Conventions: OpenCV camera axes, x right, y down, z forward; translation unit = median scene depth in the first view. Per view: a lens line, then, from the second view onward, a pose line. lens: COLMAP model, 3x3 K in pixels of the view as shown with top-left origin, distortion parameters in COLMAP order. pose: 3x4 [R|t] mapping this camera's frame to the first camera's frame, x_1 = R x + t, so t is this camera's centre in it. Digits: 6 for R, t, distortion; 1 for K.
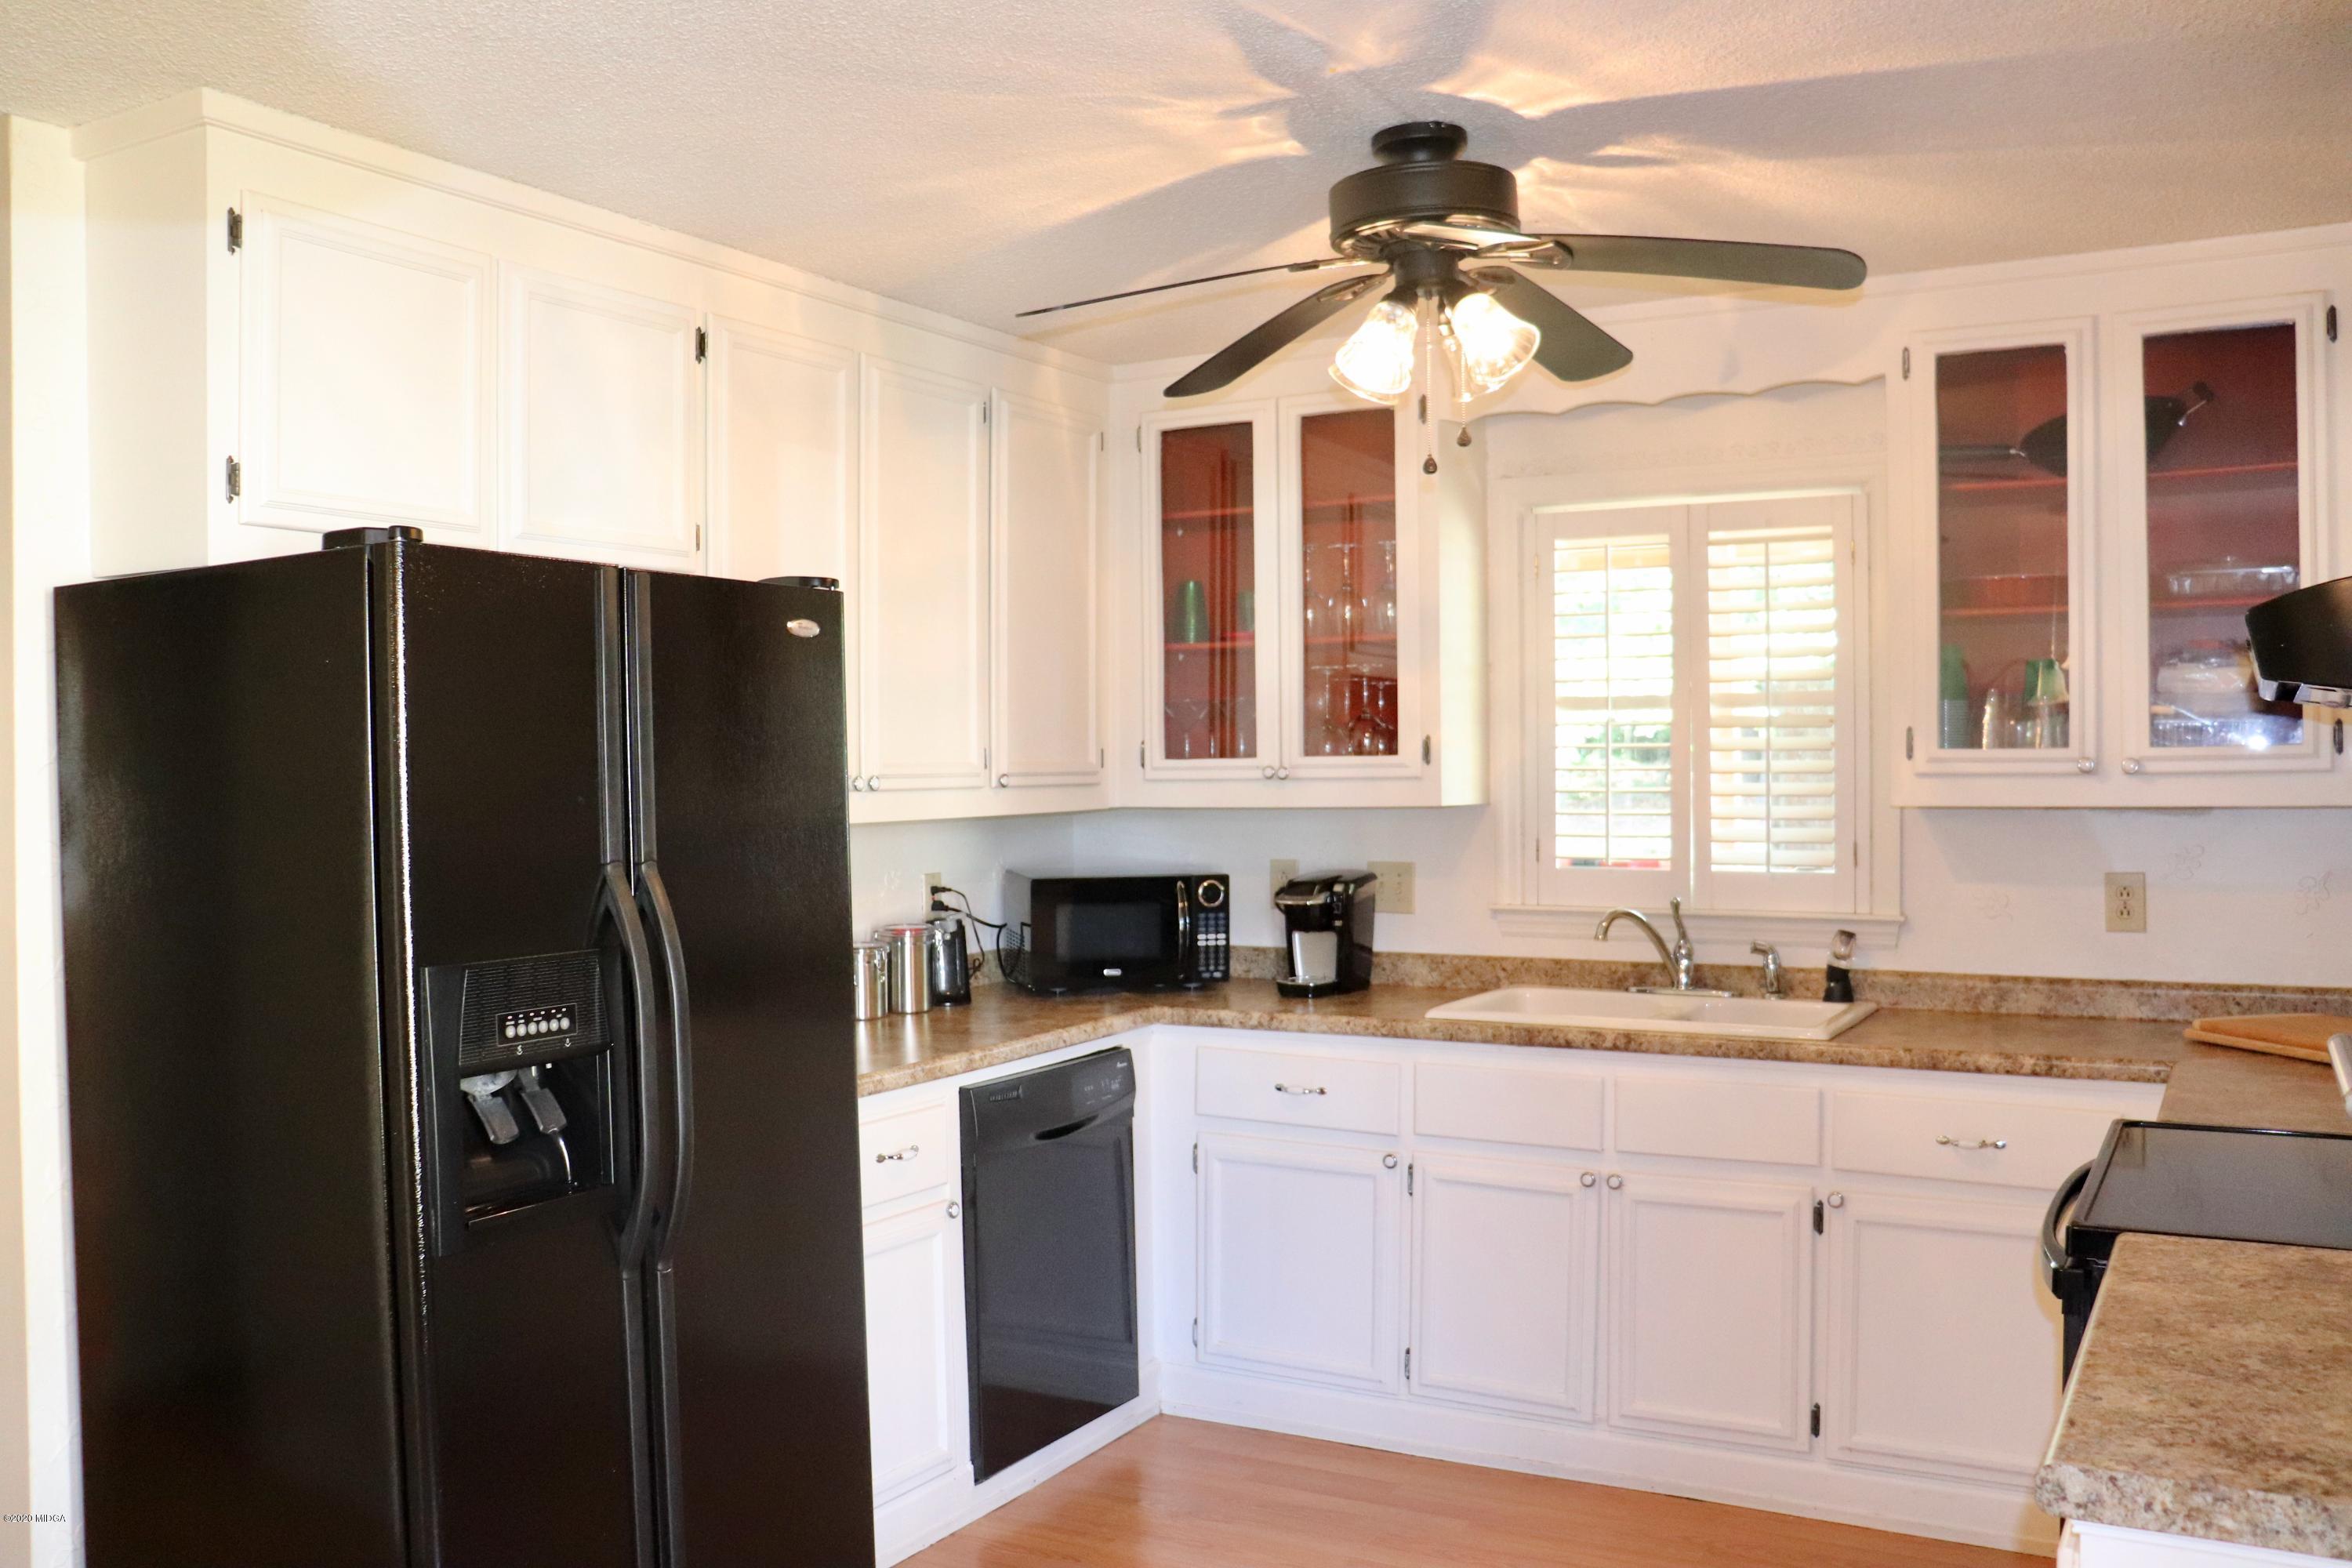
lens RADIAL K [[1988.6, 0, 1184.0], [0, 1988.6, 787.5], [0, 0, 1]] dist [-0.157350, 0.138354]
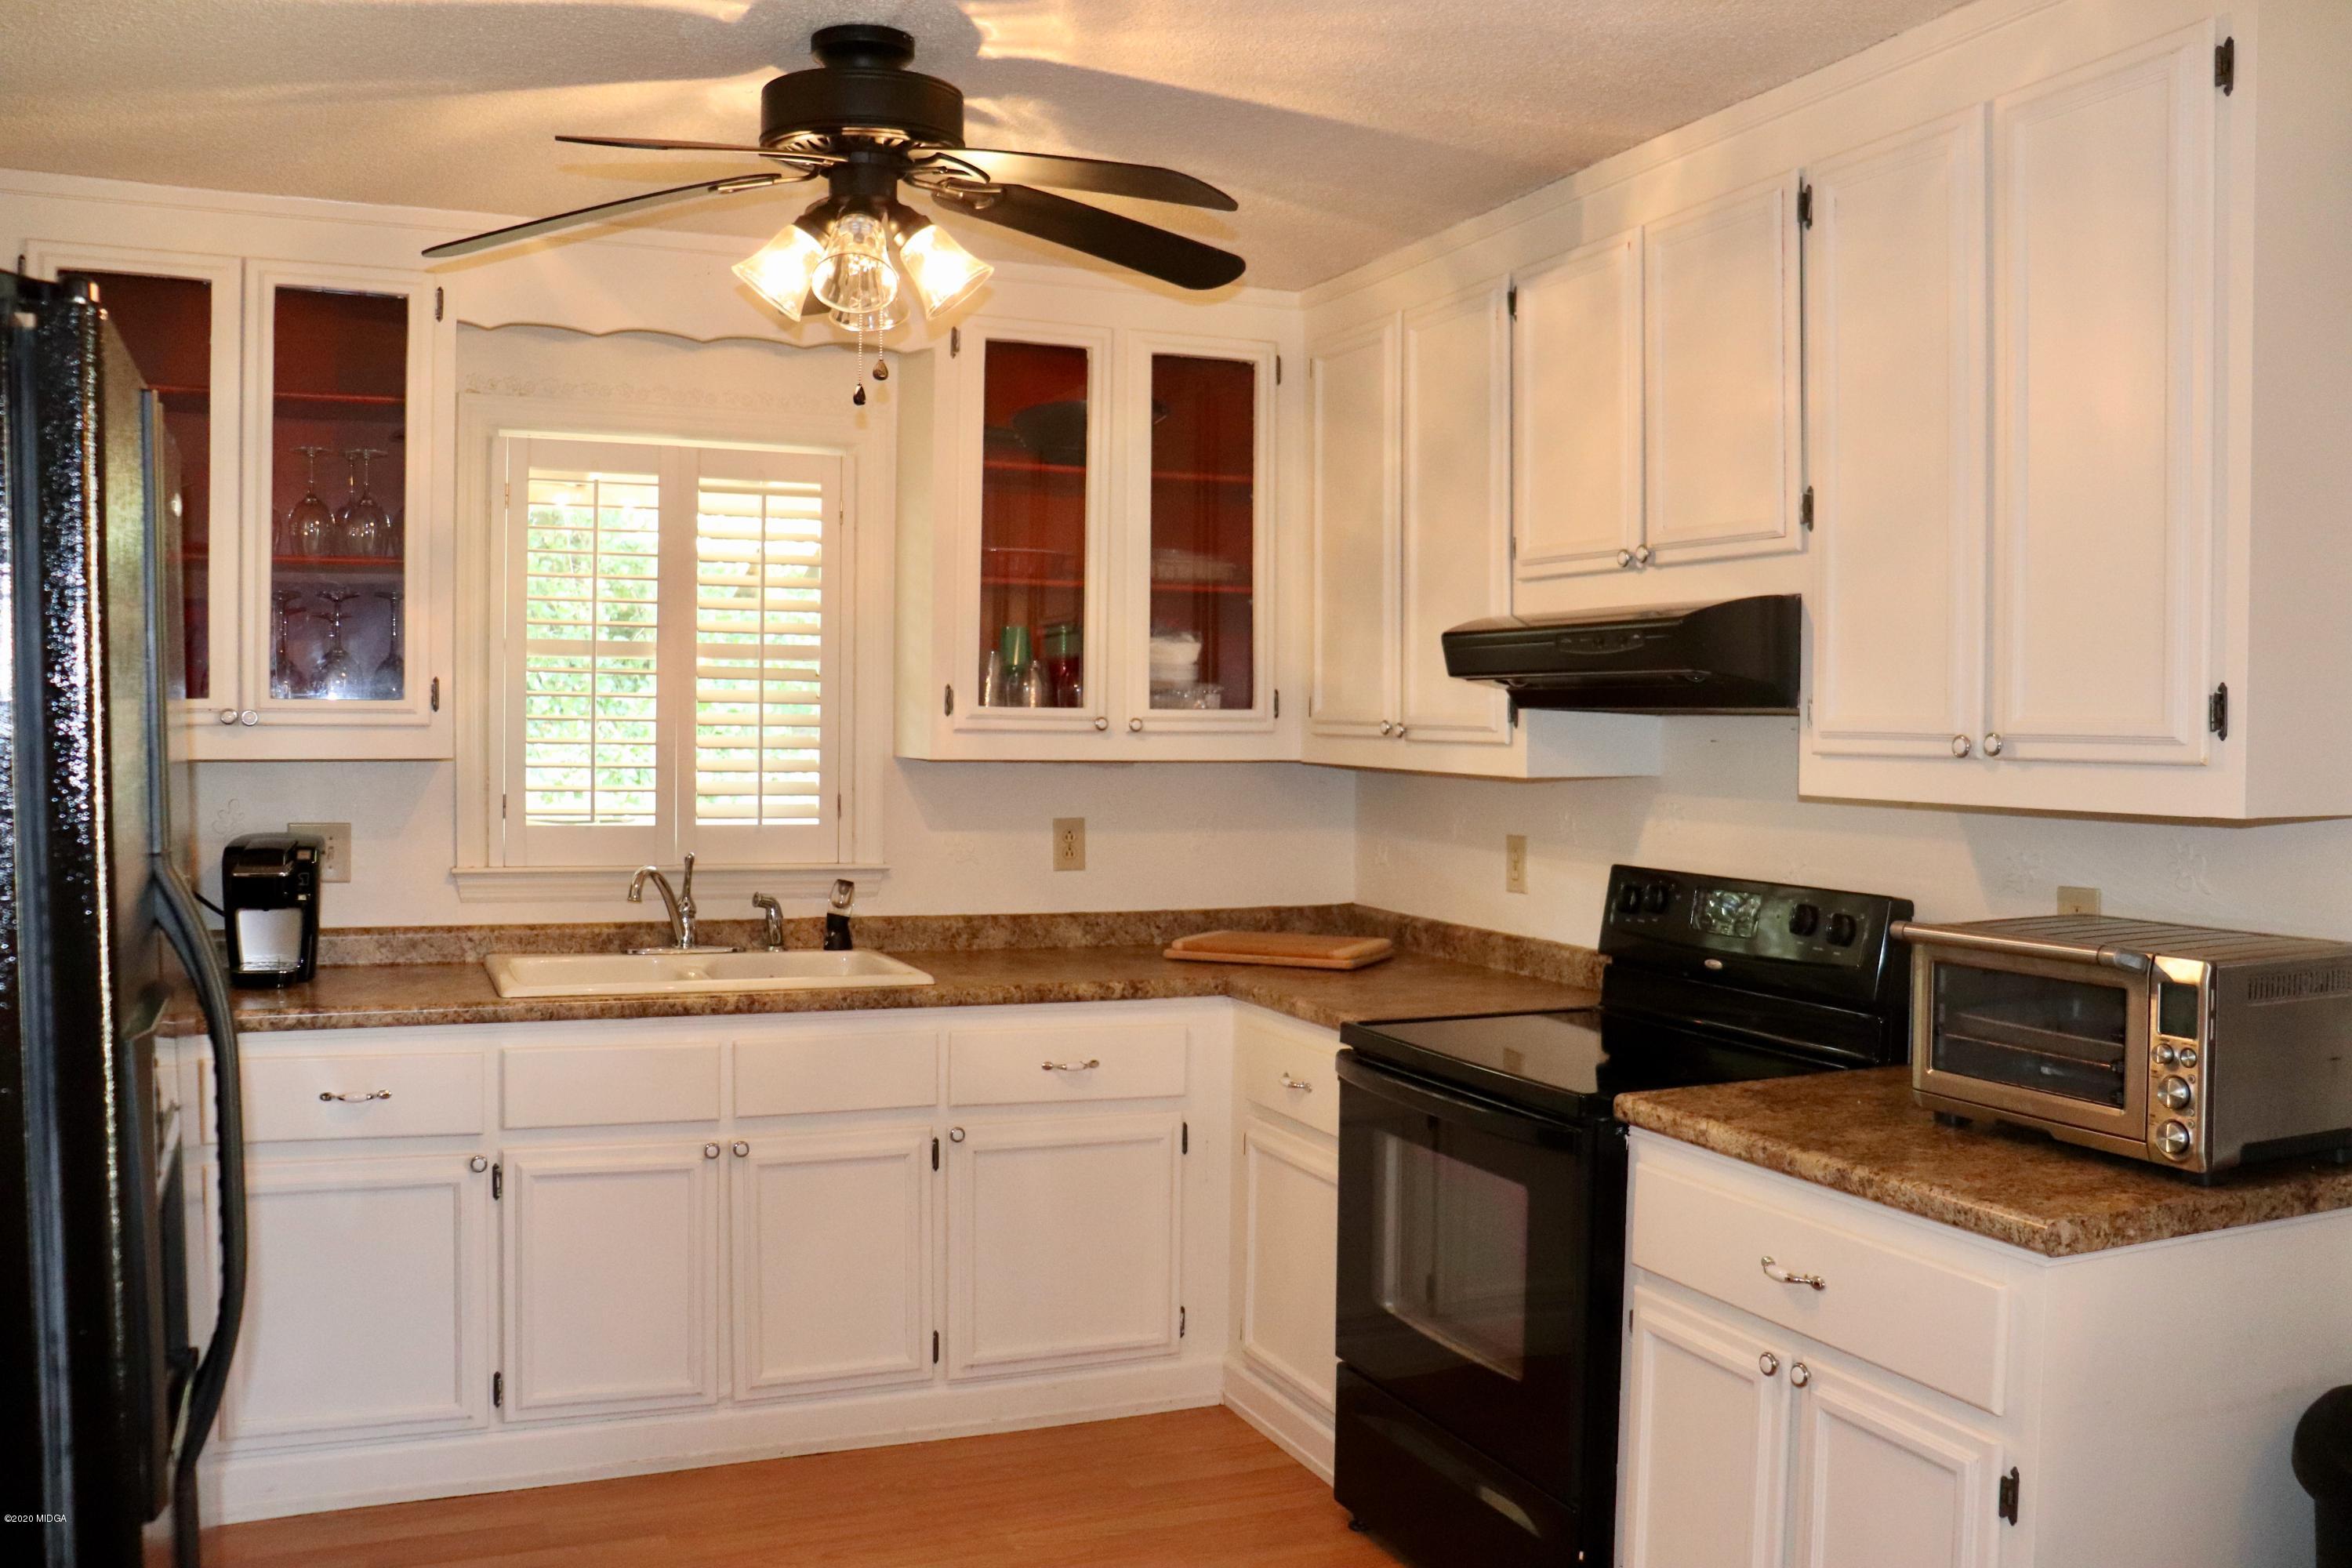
lens RADIAL K [[1988.6, 0, 1181.0], [0, 1988.6, 779.5], [0, 0, 1]] dist [-0.157350, 0.138354]
pose [[0.606666, -0.006920, 0.794927, -0.397979], [-0.010053, 0.999815, 0.016376, 0.001387], [-0.794893, -0.017926, 0.606484, 0.236580]]
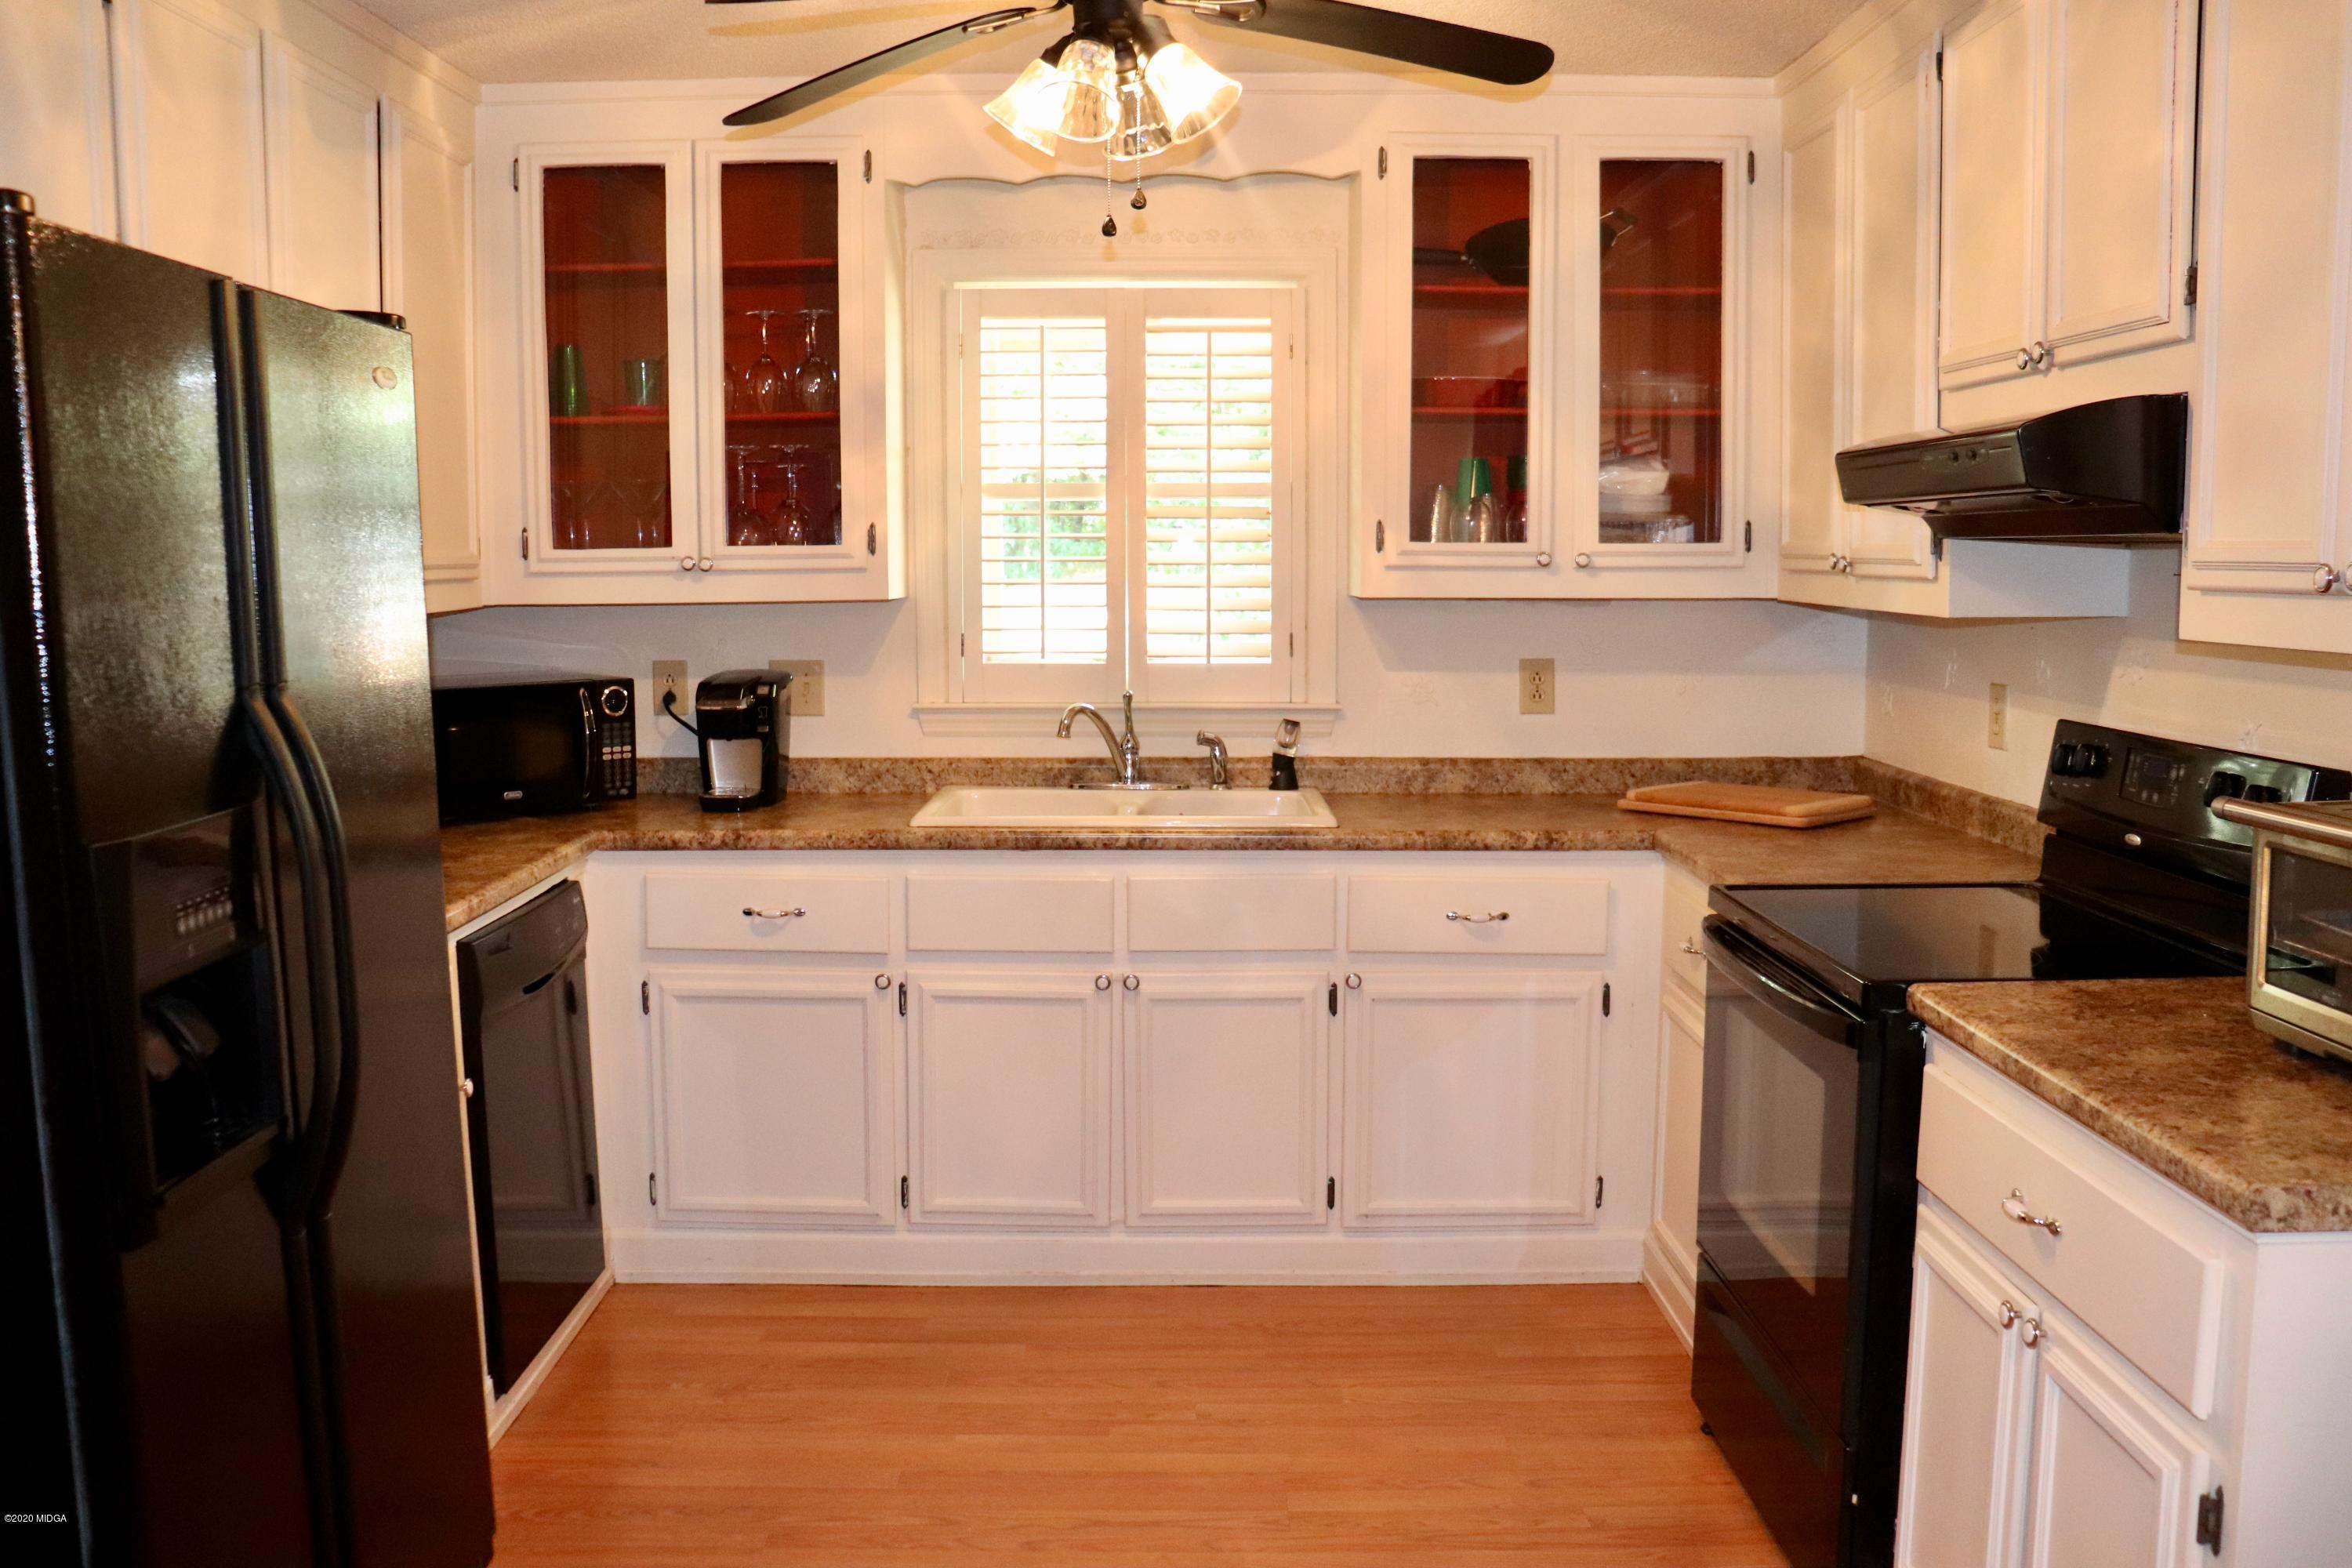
lens RADIAL K [[1988.6, 0, 1180.7], [0, 1988.6, 775.3], [0, 0, 1]] dist [-0.157350, 0.138354]
pose [[0.869253, -0.047576, 0.492072, -0.232889], [-0.000493, 0.995275, 0.097099, 0.001281], [-0.494366, -0.084646, 0.865122, 0.132258]]
